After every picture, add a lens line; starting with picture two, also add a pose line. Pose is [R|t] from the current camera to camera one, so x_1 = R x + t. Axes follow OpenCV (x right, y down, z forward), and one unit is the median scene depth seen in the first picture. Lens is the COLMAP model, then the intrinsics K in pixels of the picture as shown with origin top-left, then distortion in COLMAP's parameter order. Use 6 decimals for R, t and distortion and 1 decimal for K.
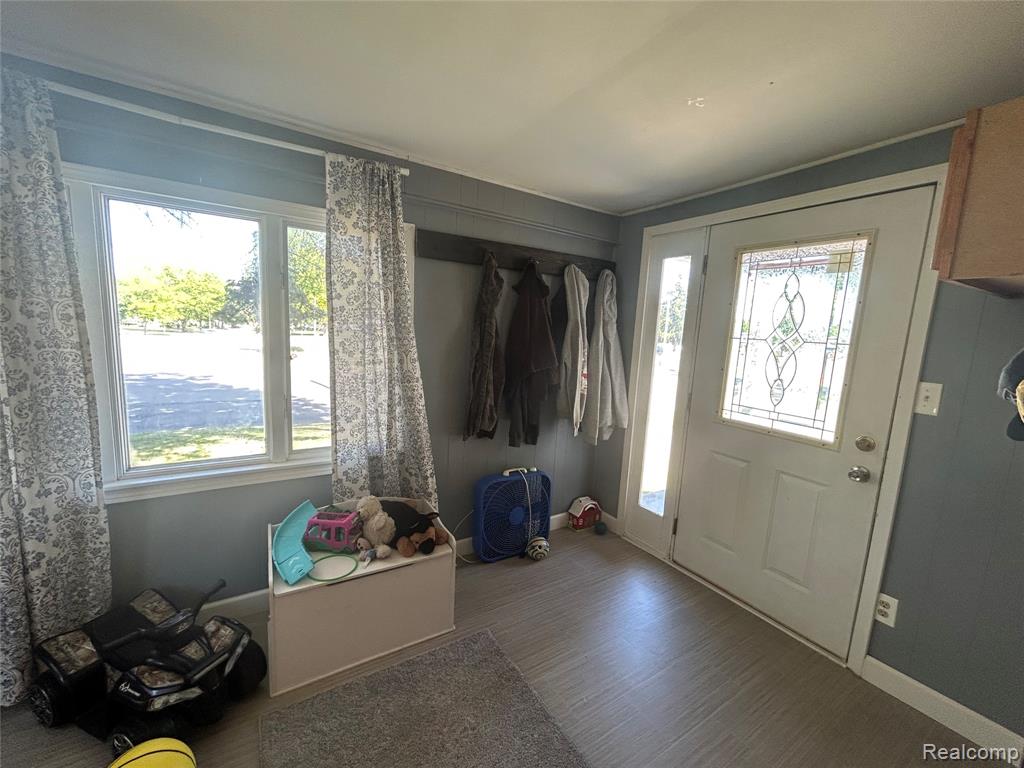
lens RADIAL K [[409.9, 0, 513.4], [0, 409.9, 383.6], [0, 0, 1]] dist [-0.002128, -0.000225]
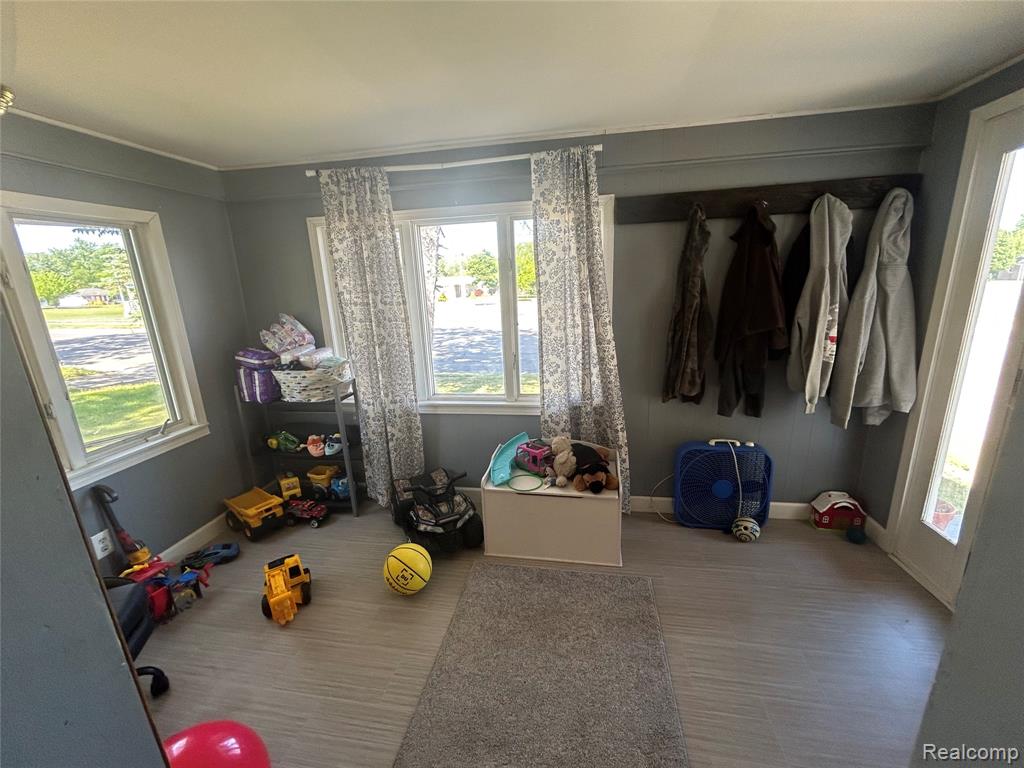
lens RADIAL K [[409.9, 0, 517.0], [0, 409.9, 384.2], [0, 0, 1]] dist [-0.002128, -0.000225]
pose [[0.740928, 0.086331, -0.666012, 0.324359], [-0.014006, 0.993474, 0.113195, -0.017545], [0.671438, -0.074541, 0.737302, 0.015848]]
